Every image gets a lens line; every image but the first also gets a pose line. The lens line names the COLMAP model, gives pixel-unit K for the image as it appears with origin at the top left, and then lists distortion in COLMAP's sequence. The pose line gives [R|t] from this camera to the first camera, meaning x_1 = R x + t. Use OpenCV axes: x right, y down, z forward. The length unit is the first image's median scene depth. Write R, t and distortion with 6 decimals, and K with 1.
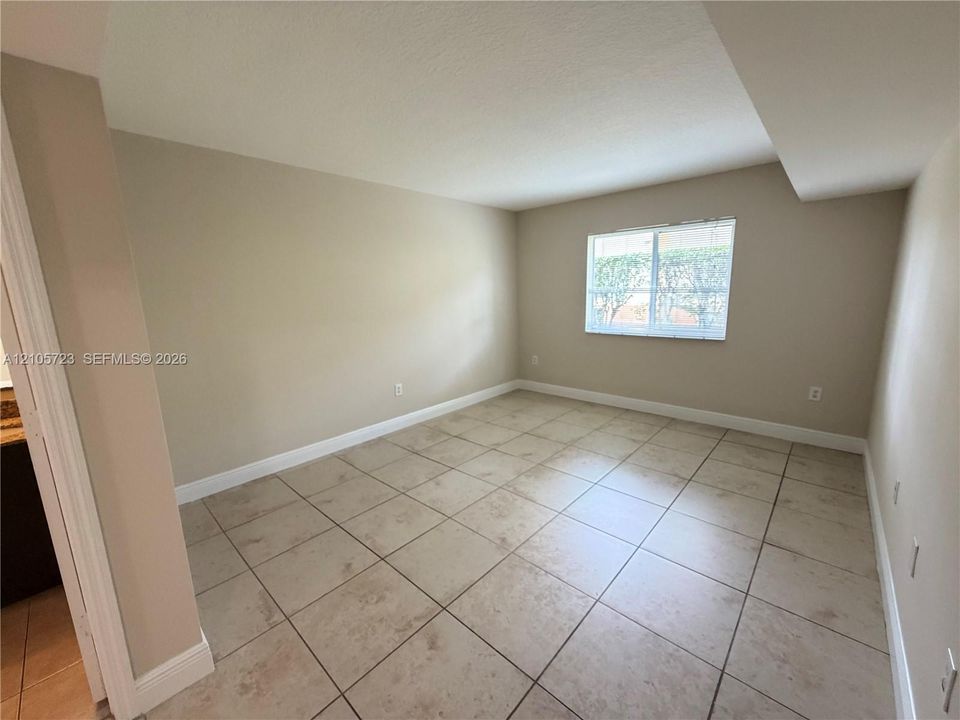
lens RADIAL K [[382.6, 0, 477.8], [0, 382.6, 358.7], [0, 0, 1]] dist [-0.000178, -0.000163]
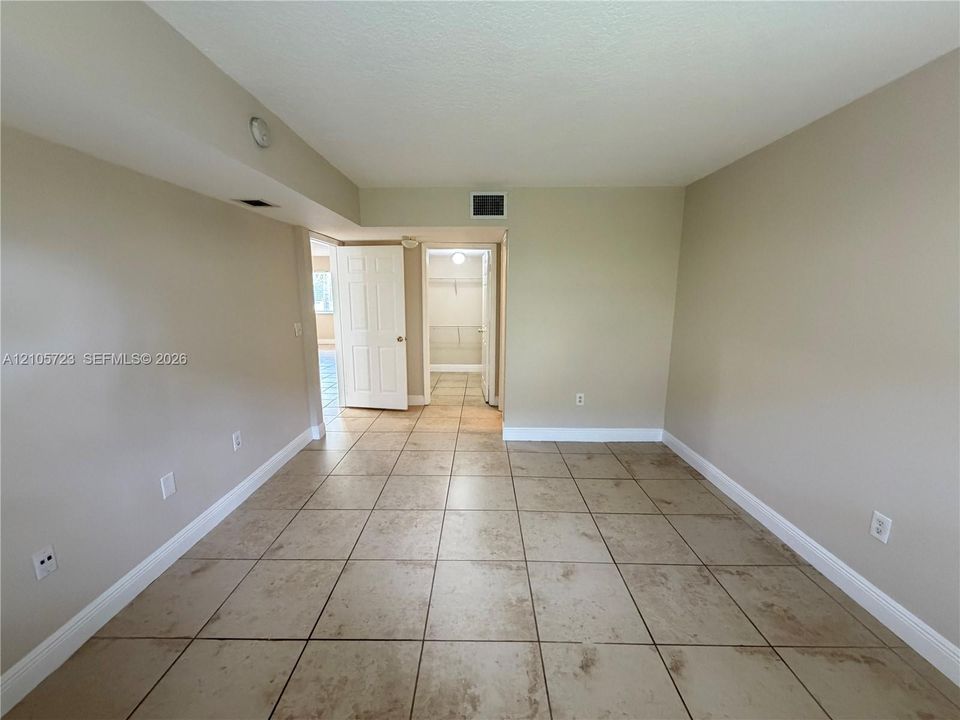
lens RADIAL K [[382.6, 0, 477.8], [0, 382.6, 358.7], [0, 0, 1]] dist [-0.000178, -0.000163]
pose [[-0.737650, 0.141970, -0.660089, 0.553833], [-0.105058, 0.941602, 0.319919, -0.268110], [0.666960, 0.305336, -0.679658, 1.277443]]
